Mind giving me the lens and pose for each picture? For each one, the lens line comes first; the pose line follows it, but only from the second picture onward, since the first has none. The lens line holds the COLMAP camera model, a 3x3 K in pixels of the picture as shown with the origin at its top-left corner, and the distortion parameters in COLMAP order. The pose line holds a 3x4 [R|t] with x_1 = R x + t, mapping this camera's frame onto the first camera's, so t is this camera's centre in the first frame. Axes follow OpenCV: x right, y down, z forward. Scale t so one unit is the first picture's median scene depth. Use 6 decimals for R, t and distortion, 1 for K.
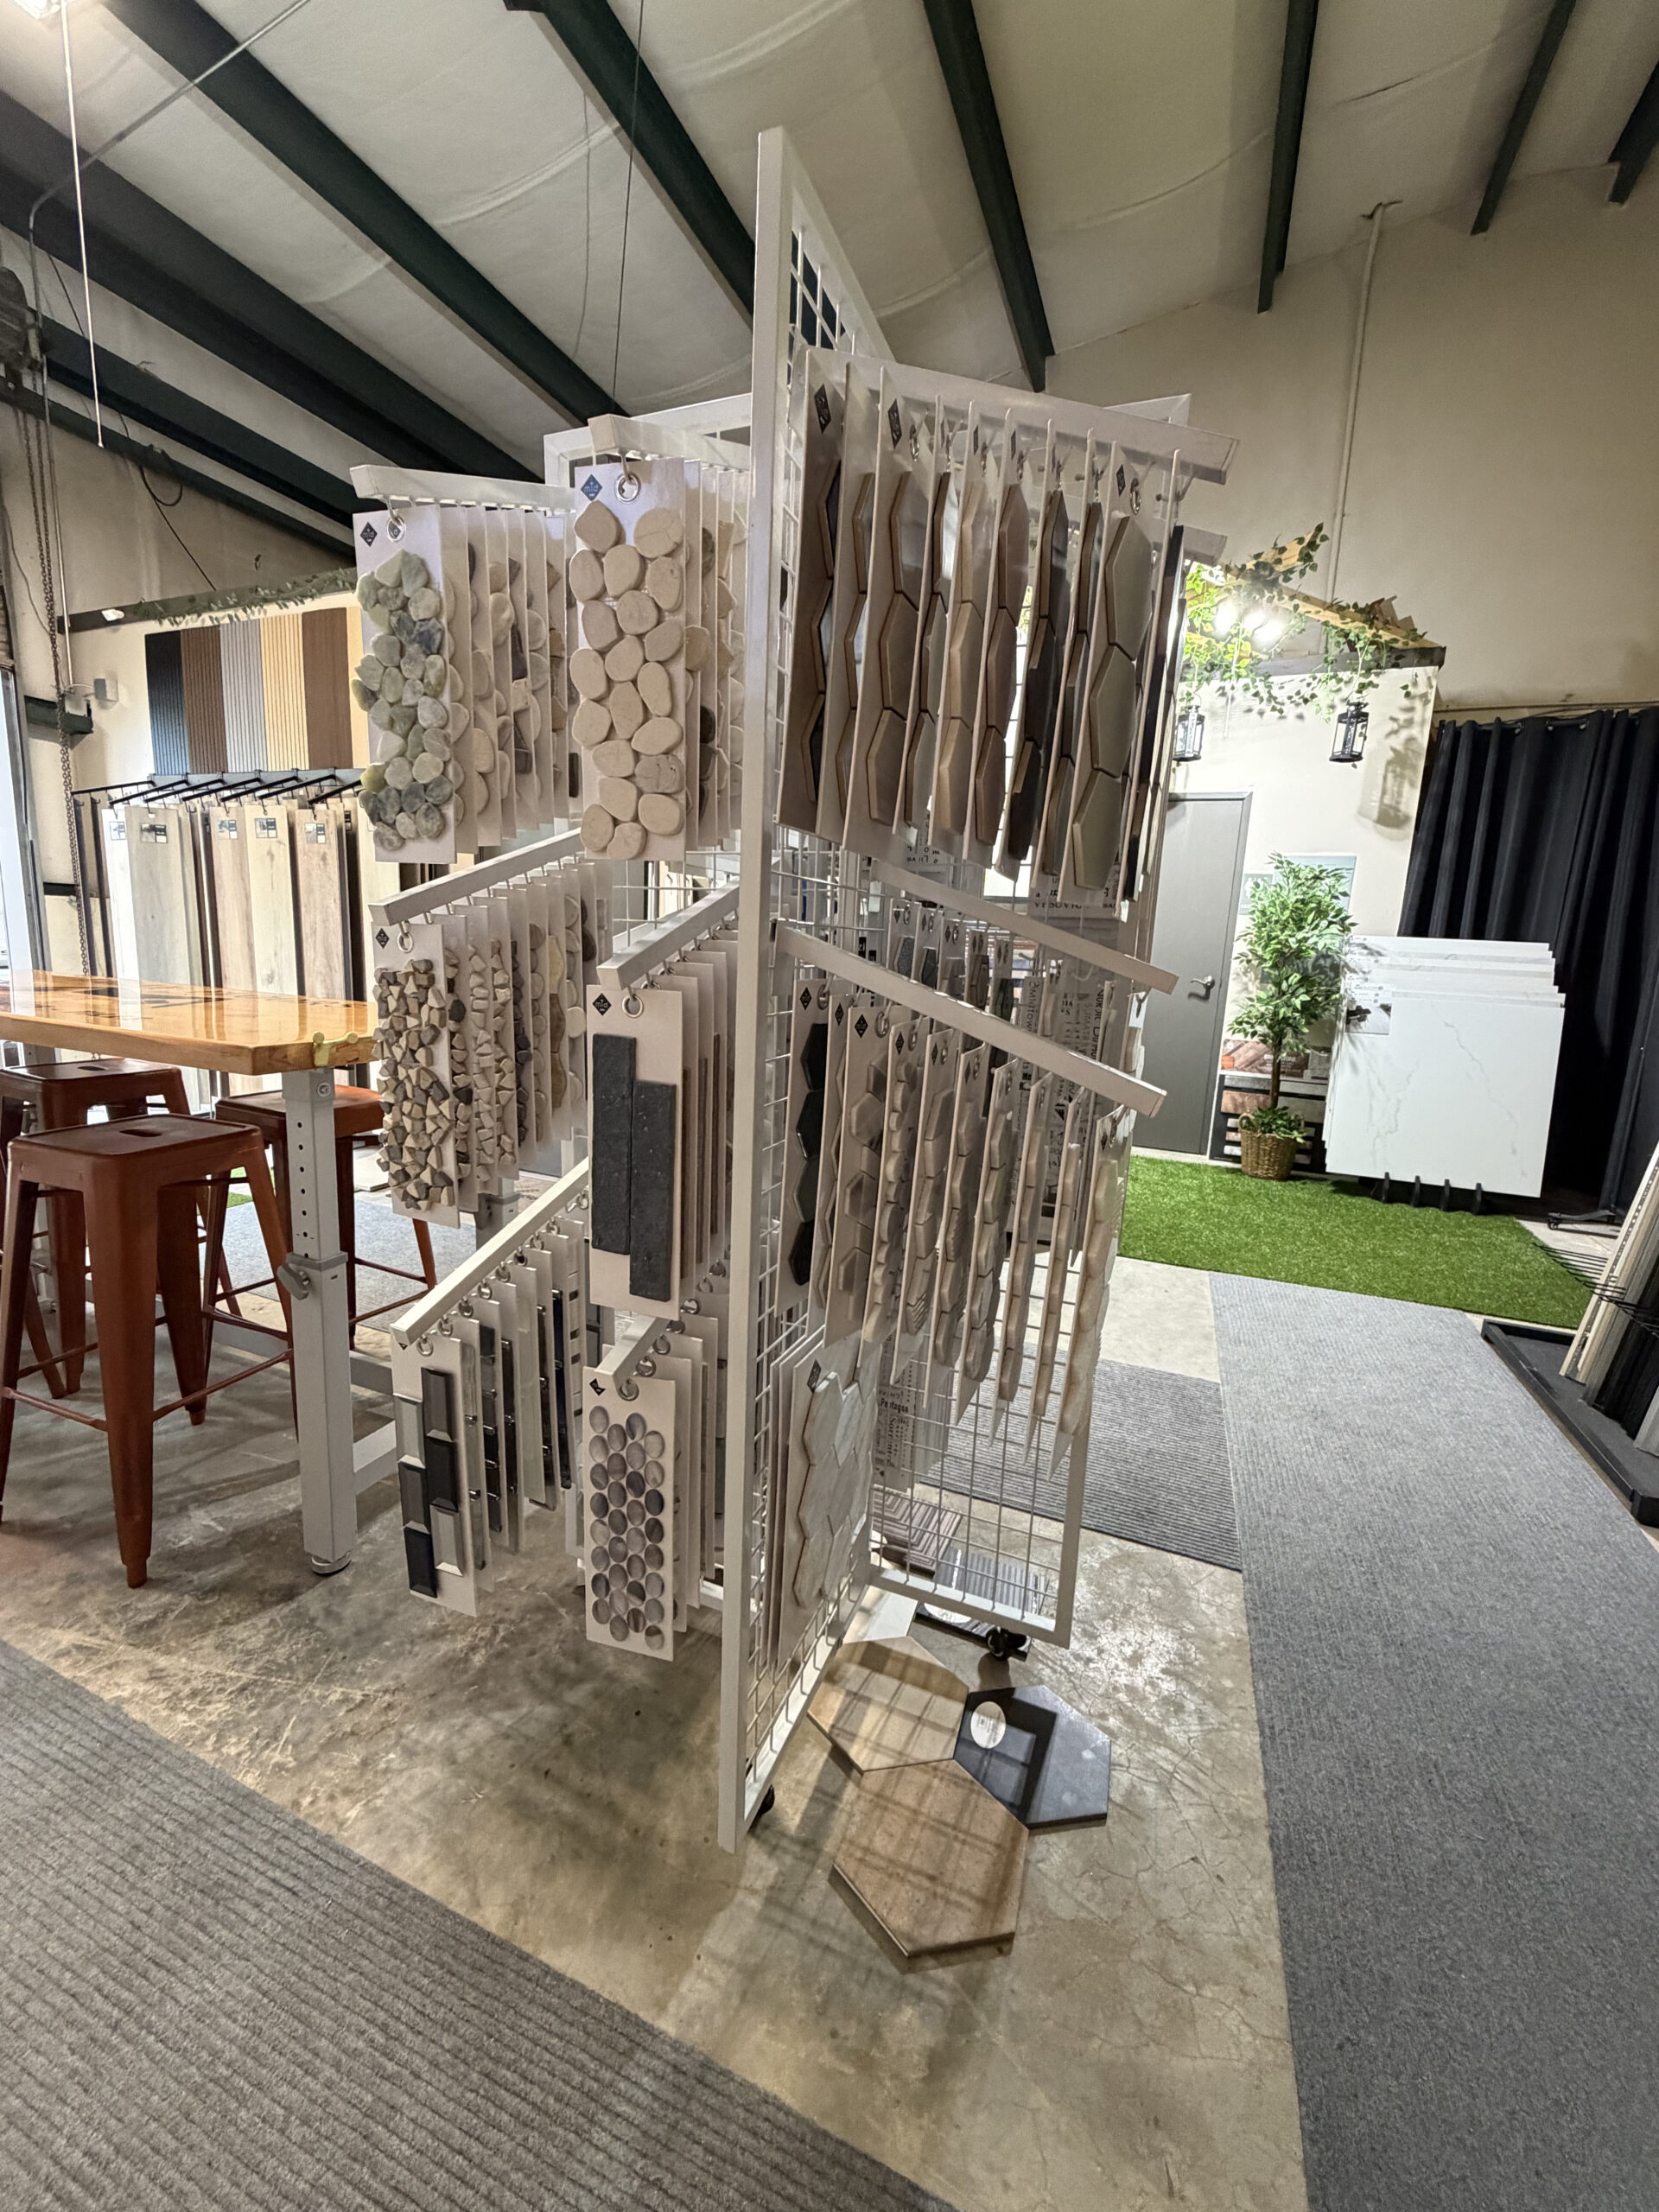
lens RADIAL K [[890.6, 0, 832.9], [0, 890.6, 1095.7], [0, 0, 1]] dist [-0.001074, -0.000108]
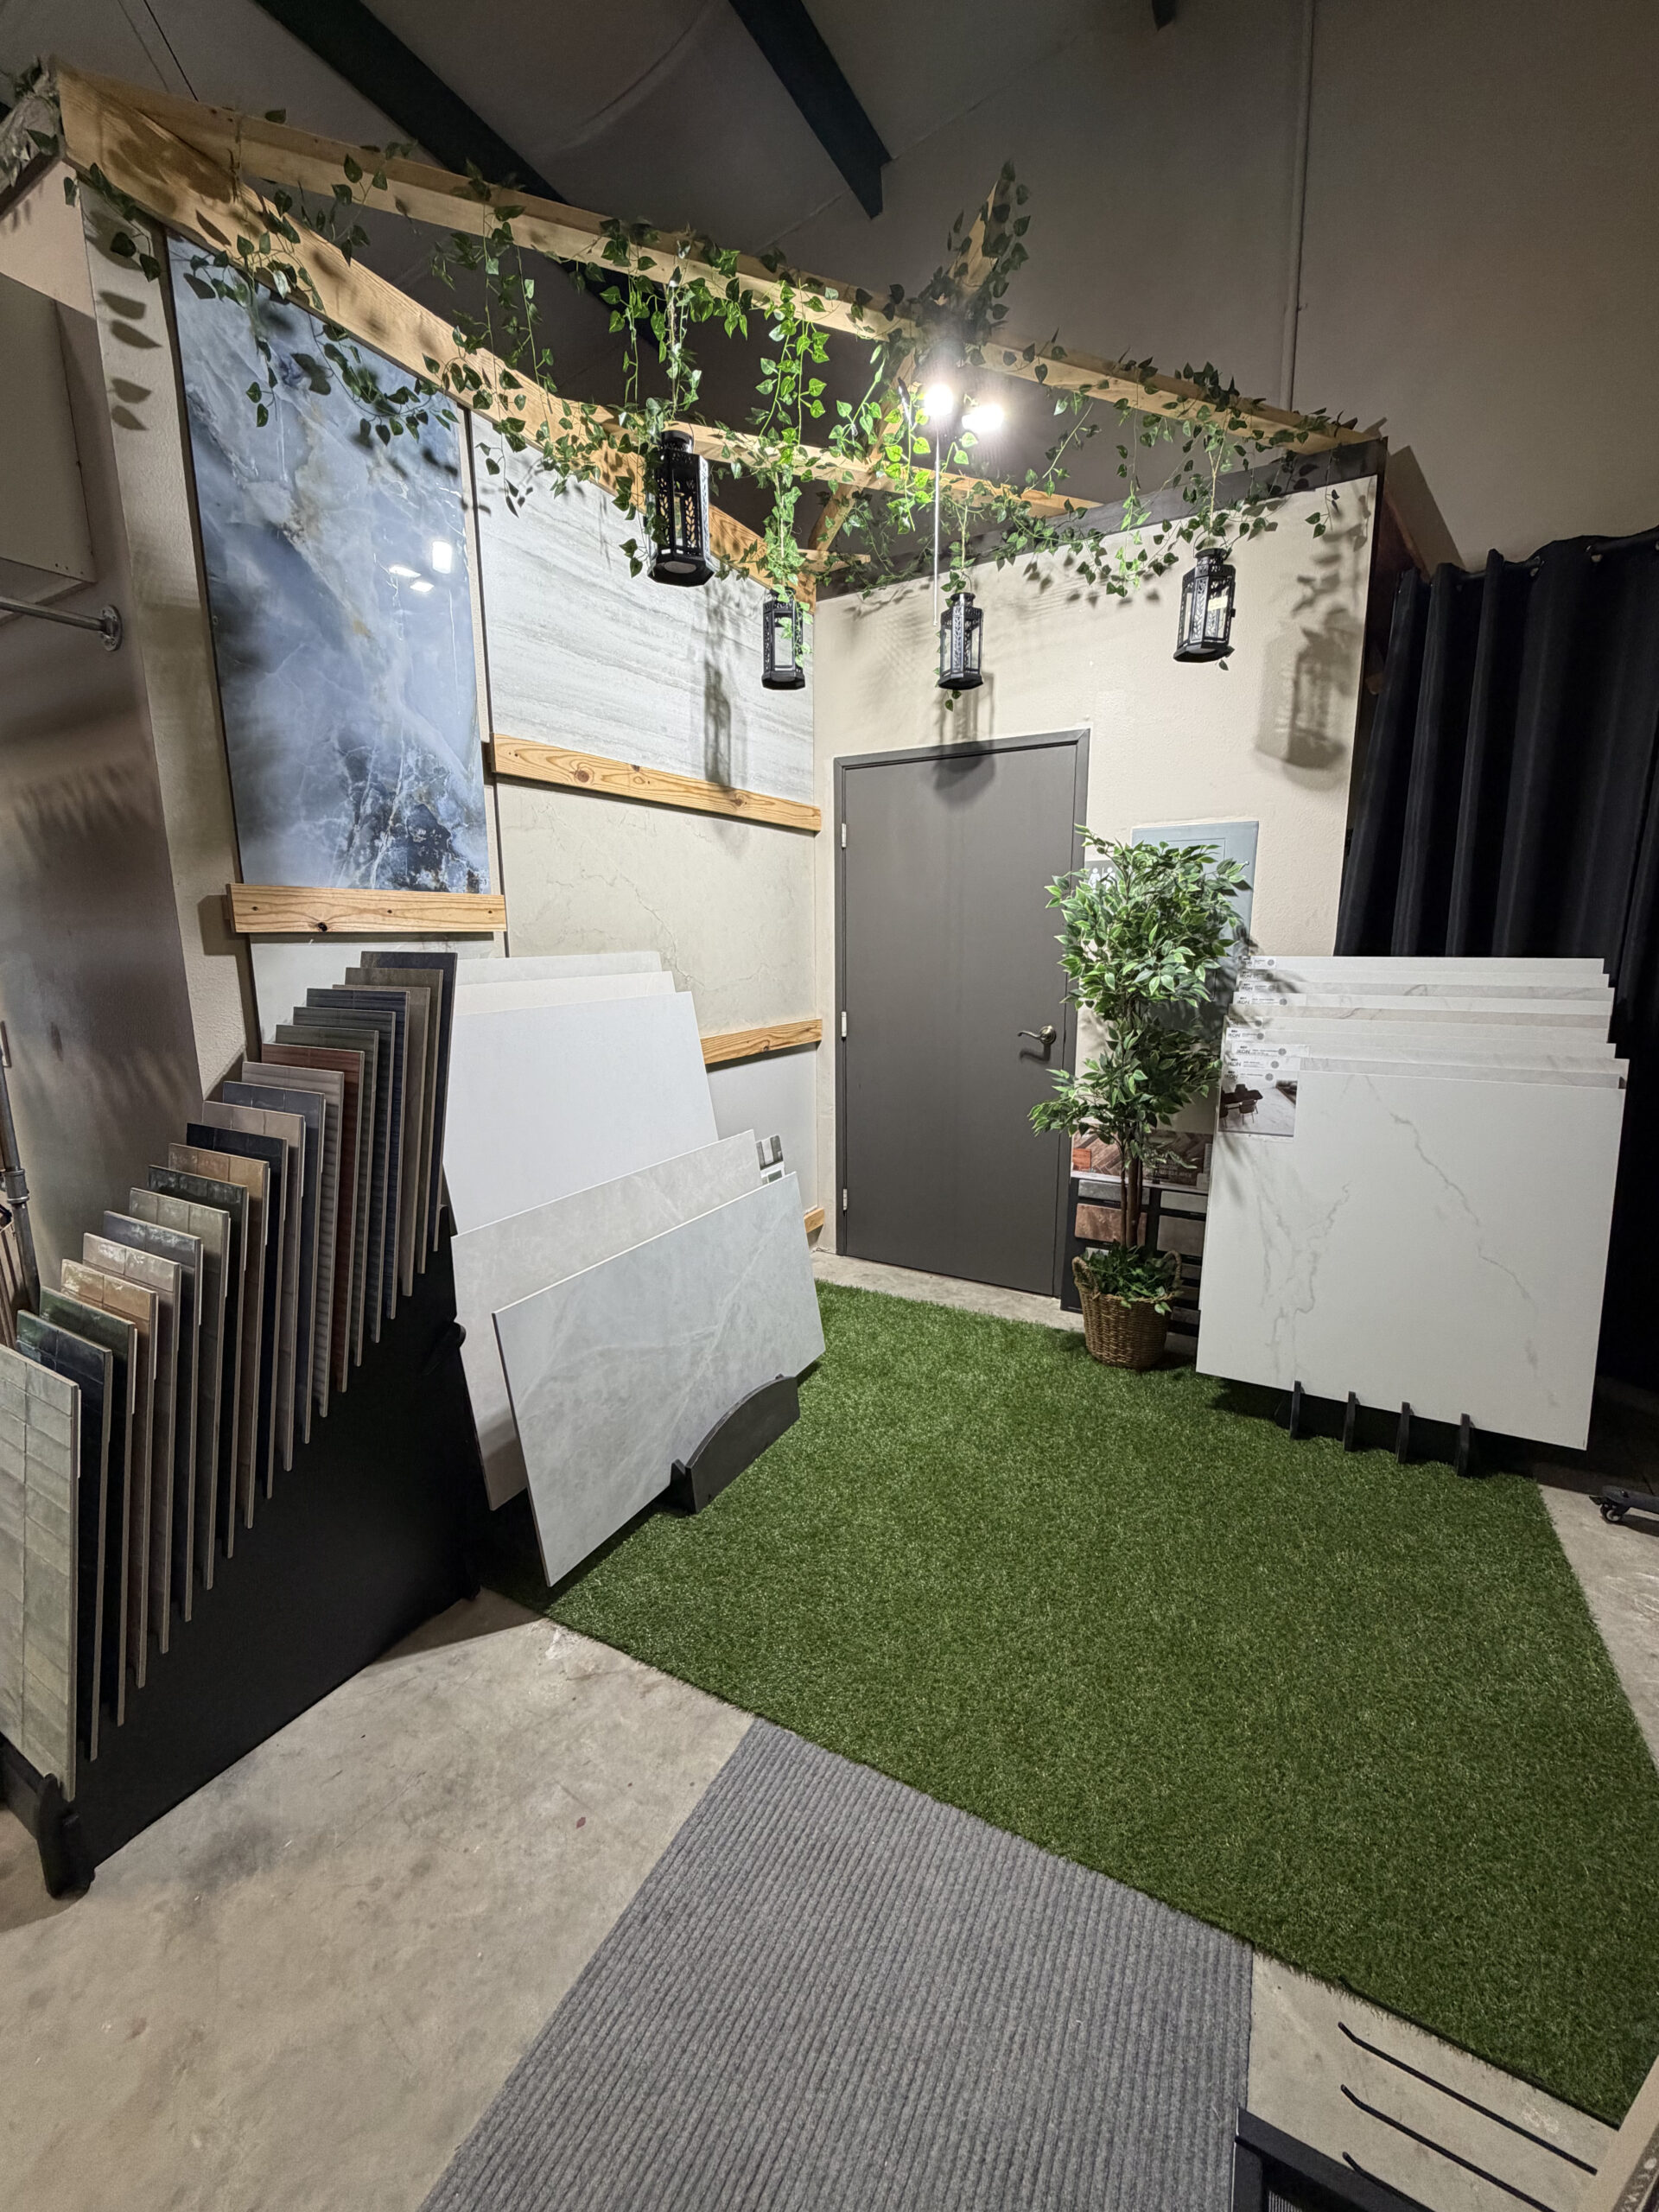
lens RADIAL K [[891.0, 0, 824.8], [0, 891.0, 1094.0], [0, 0, 1]] dist [-0.001114, -0.000225]
pose [[0.990971, -0.030046, -0.130666, 0.386443], [0.029903, 0.999548, -0.003055, -0.097570], [0.130698, -0.000880, 0.991422, 0.386359]]
